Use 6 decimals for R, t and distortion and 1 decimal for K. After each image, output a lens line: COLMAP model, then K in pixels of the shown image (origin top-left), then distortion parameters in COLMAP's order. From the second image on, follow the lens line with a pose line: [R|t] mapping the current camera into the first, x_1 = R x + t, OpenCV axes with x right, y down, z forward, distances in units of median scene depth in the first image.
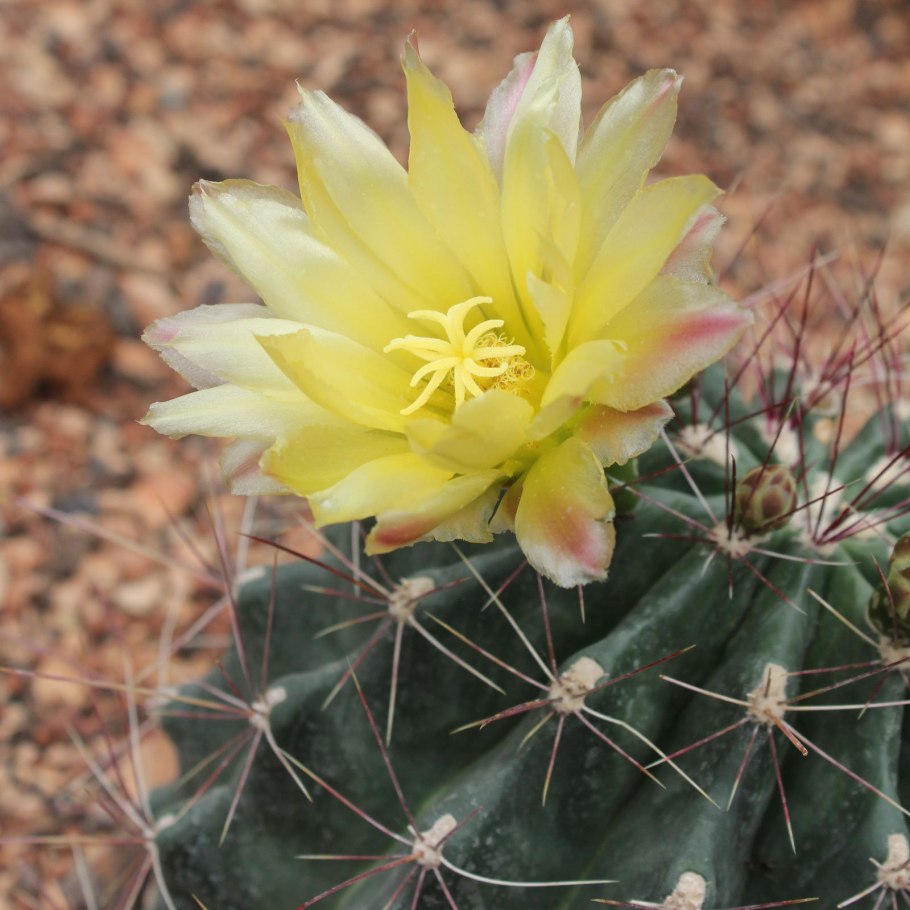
lens RADIAL K [[2144.1, 0, 455.0], [0, 2144.1, 455.0], [0, 0, 1]] dist [0.083796, 0.061123]
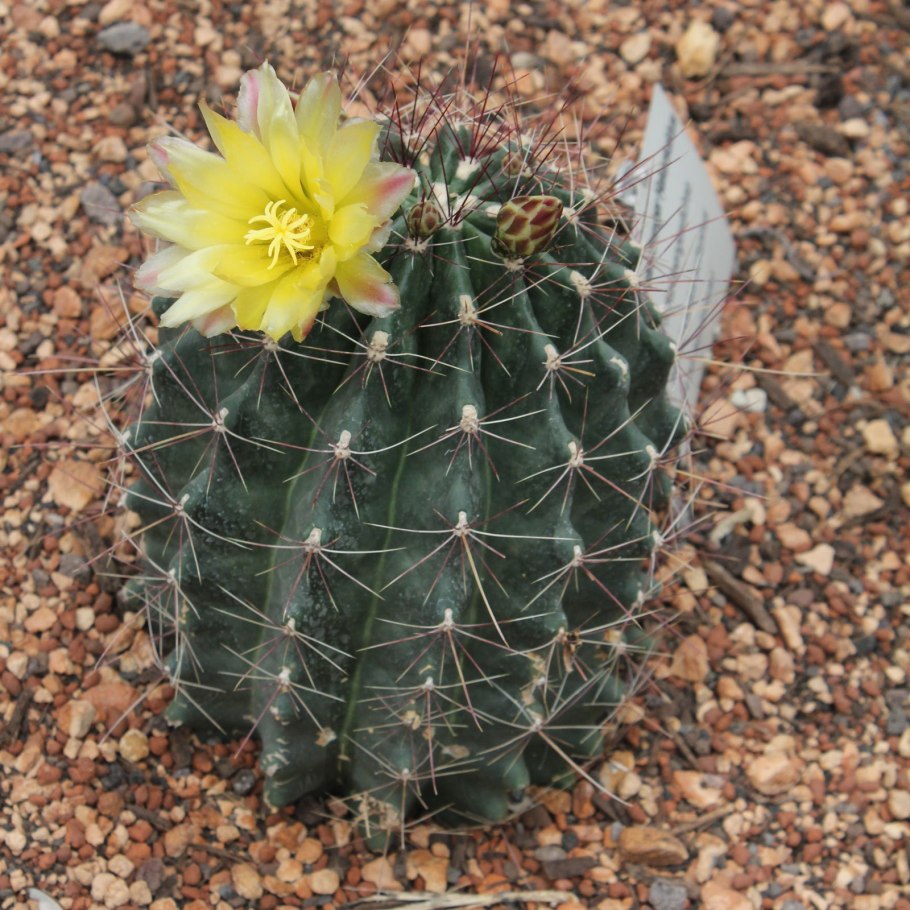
lens RADIAL K [[2144.1, 0, 455.0], [0, 2144.1, 455.0], [0, 0, 1]] dist [0.083796, 0.061123]
pose [[0.888615, -0.428394, 0.163839, -0.248798], [0.380497, 0.888009, 0.258191, -0.288481], [-0.256097, -0.167092, 0.952100, -0.928210]]
